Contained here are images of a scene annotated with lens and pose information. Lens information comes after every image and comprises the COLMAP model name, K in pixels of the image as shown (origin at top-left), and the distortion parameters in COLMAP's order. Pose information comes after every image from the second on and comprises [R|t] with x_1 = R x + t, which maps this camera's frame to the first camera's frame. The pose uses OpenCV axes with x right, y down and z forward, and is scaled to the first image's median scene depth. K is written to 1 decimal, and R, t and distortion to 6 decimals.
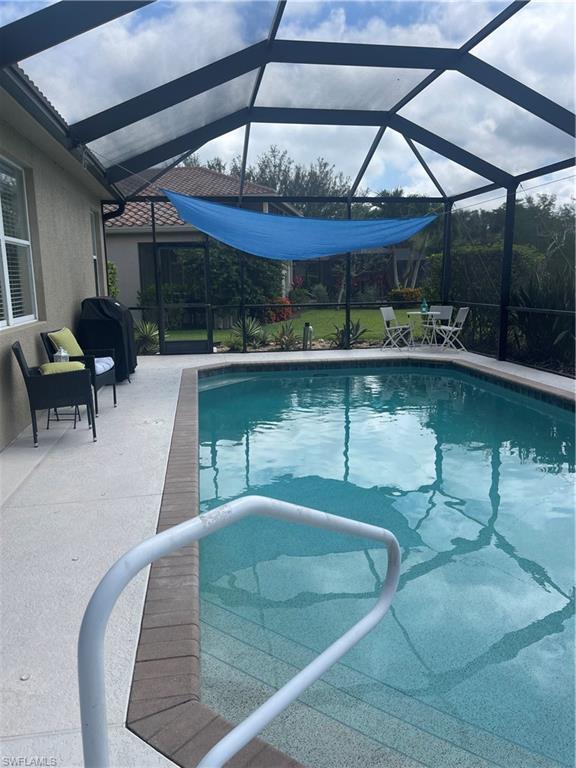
lens RADIAL K [[586.4, 0, 288.0], [0, 586.4, 384.0], [0, 0, 1]] dist [0.071812, 0.001614]
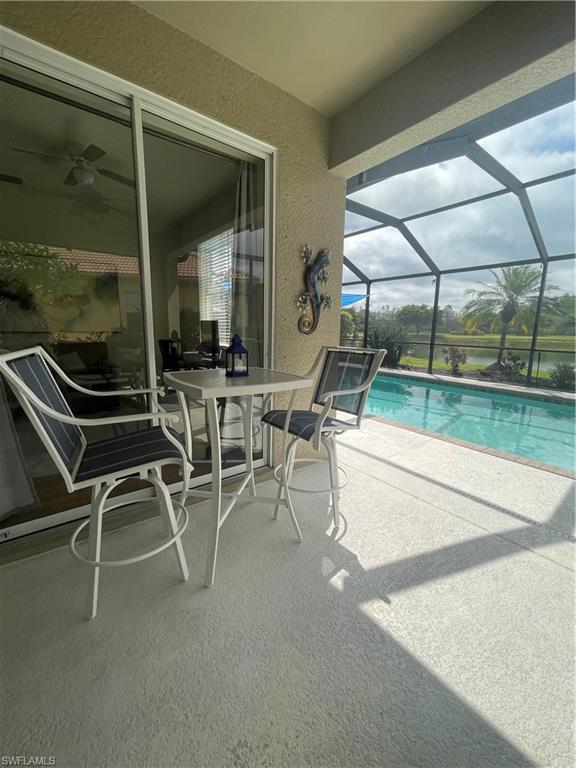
lens RADIAL K [[312.4, 0, 287.7], [0, 312.4, 381.5], [0, 0, 1]] dist [0.001771, 0.000003]
pose [[0.876269, -0.055180, 0.478652, -0.382085], [0.055868, 0.998356, 0.012814, -0.008717], [-0.478572, 0.015513, 0.877911, 0.131067]]
